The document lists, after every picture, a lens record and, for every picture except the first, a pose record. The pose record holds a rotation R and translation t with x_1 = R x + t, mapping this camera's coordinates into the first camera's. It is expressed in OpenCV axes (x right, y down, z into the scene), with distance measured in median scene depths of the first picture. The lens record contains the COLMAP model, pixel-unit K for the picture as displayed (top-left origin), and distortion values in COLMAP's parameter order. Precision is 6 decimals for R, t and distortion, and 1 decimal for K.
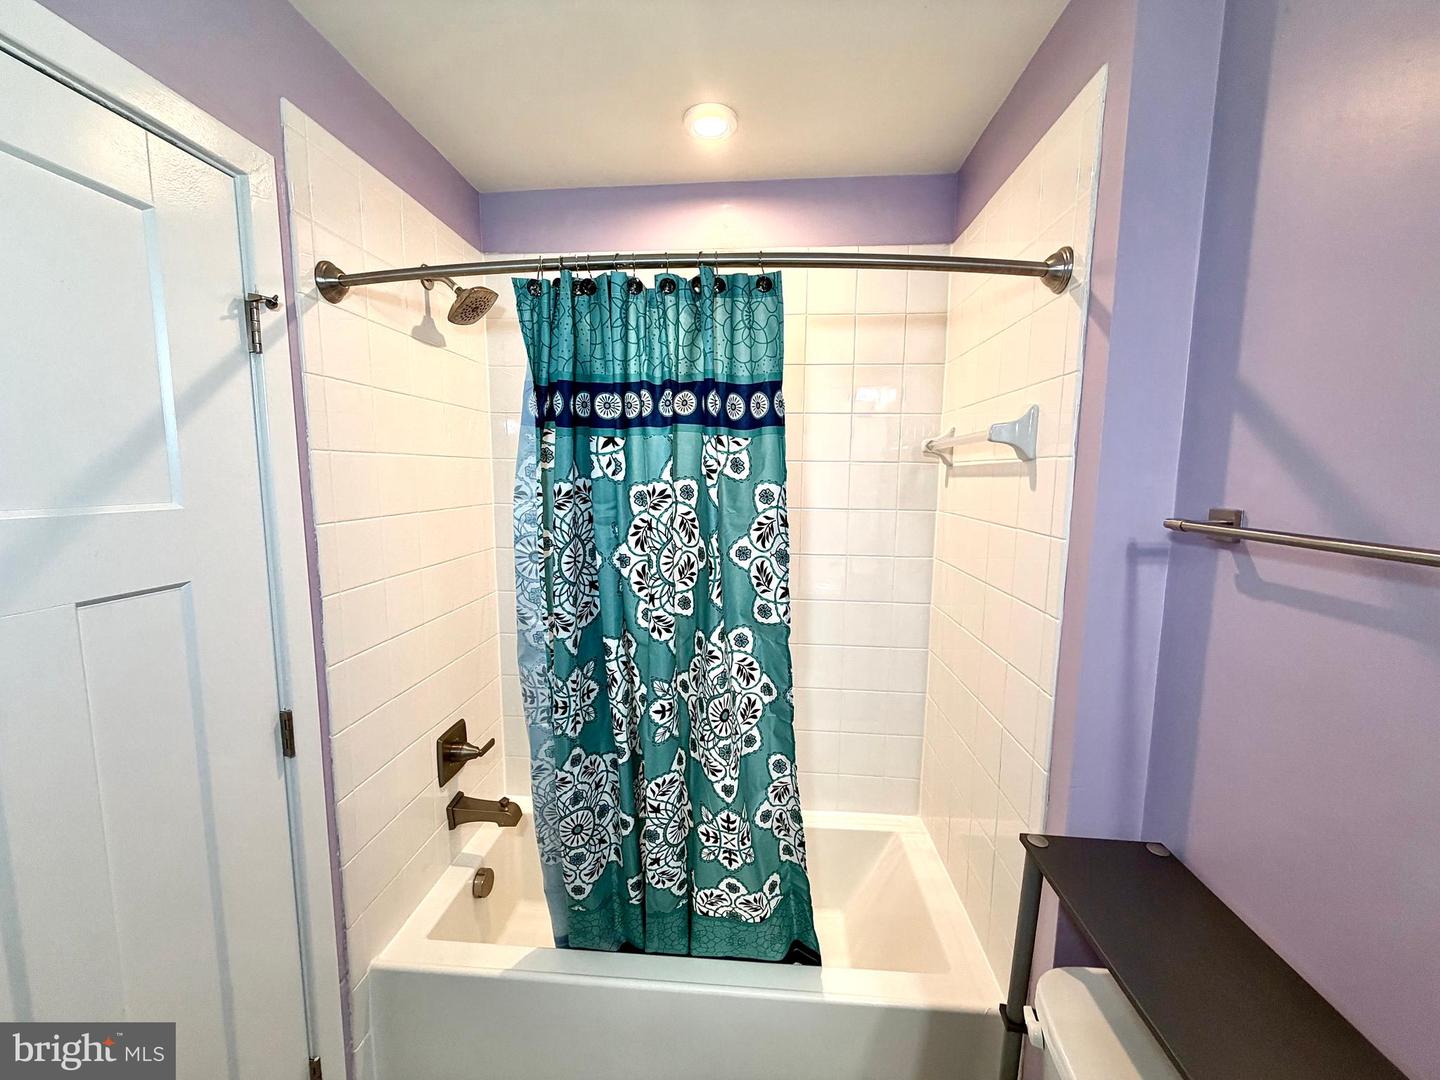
lens RADIAL K [[571.6, 0, 716.1], [0, 571.6, 539.9], [0, 0, 1]] dist [-0.000497, 0.000153]
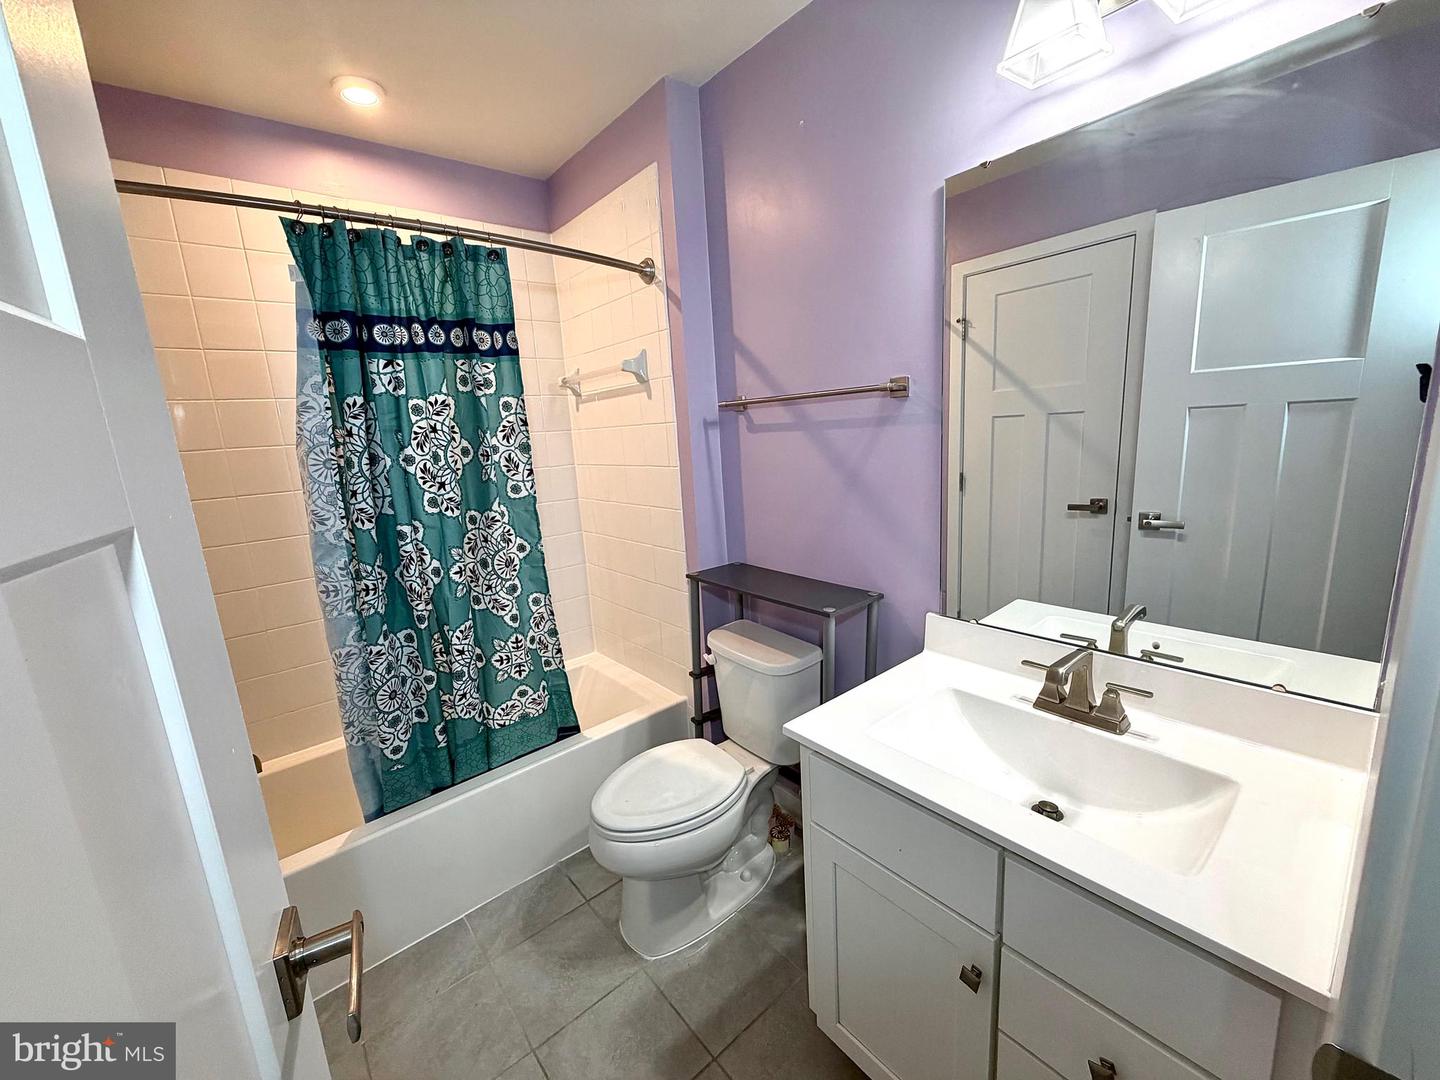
lens RADIAL K [[571.6, 0, 716.1], [0, 571.6, 539.9], [0, 0, 1]] dist [-0.000497, 0.000153]
pose [[0.708991, -0.187955, 0.679709, -0.568673], [0.151499, 0.981920, 0.113498, 0.167261], [-0.688752, 0.022506, 0.724648, -0.385667]]
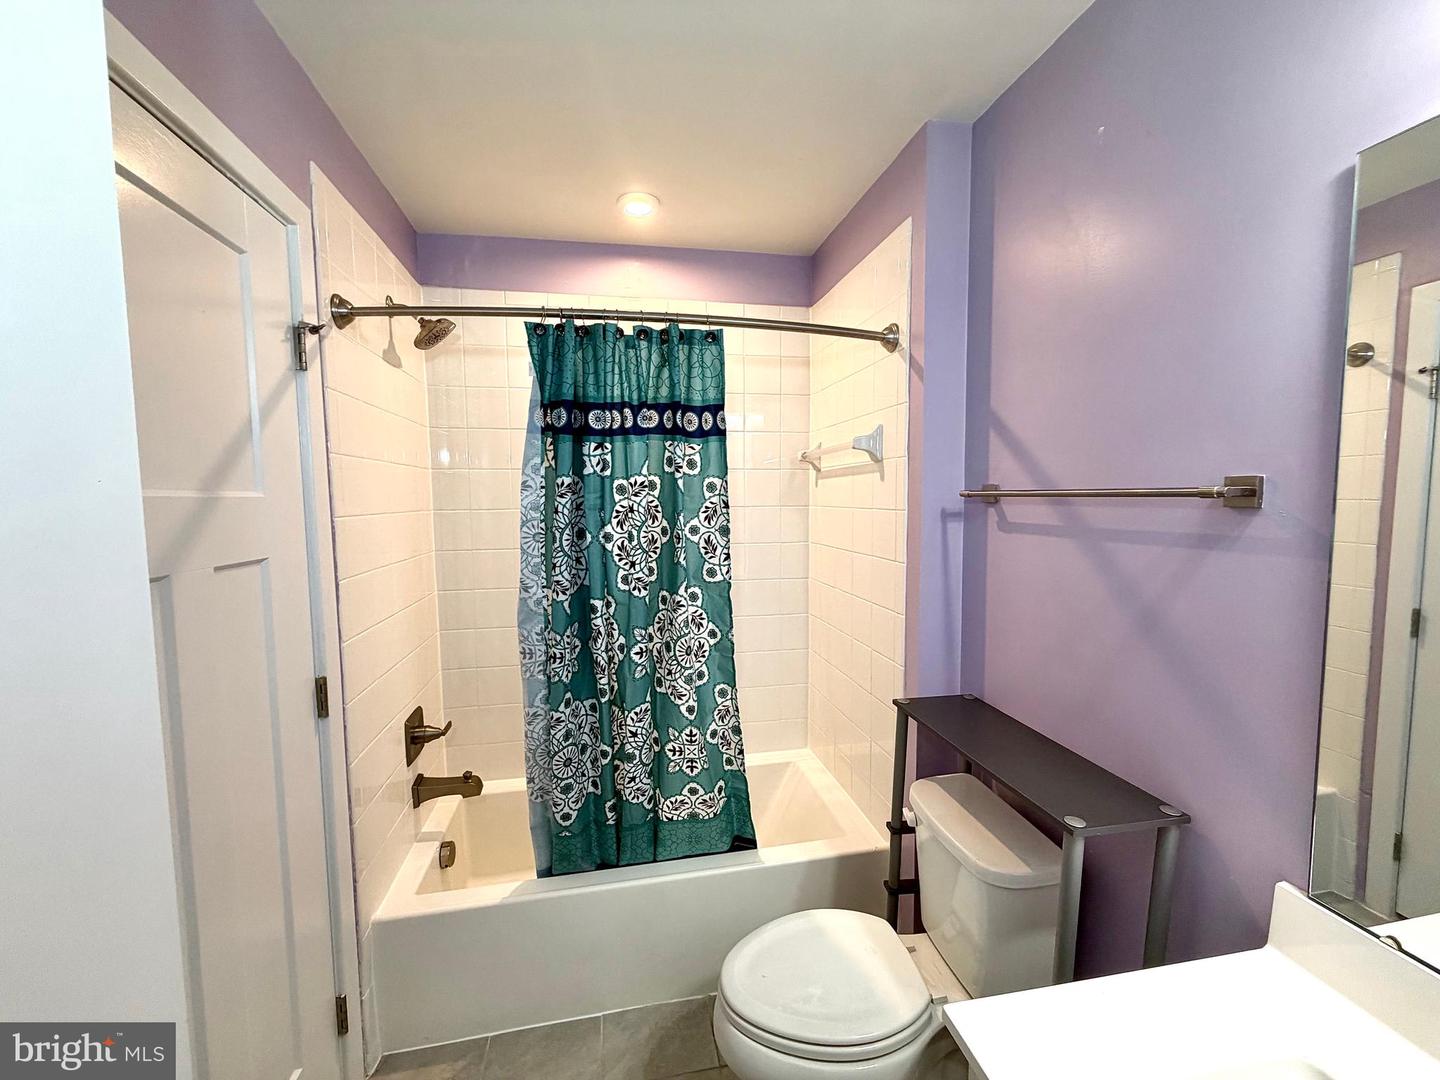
lens RADIAL K [[571.6, 0, 716.1], [0, 571.6, 539.9], [0, 0, 1]] dist [-0.000497, 0.000153]
pose [[0.963940, -0.038449, 0.263329, -0.264119], [0.049851, 0.998080, -0.036752, 0.100309], [-0.261410, 0.048554, 0.964006, -0.317505]]
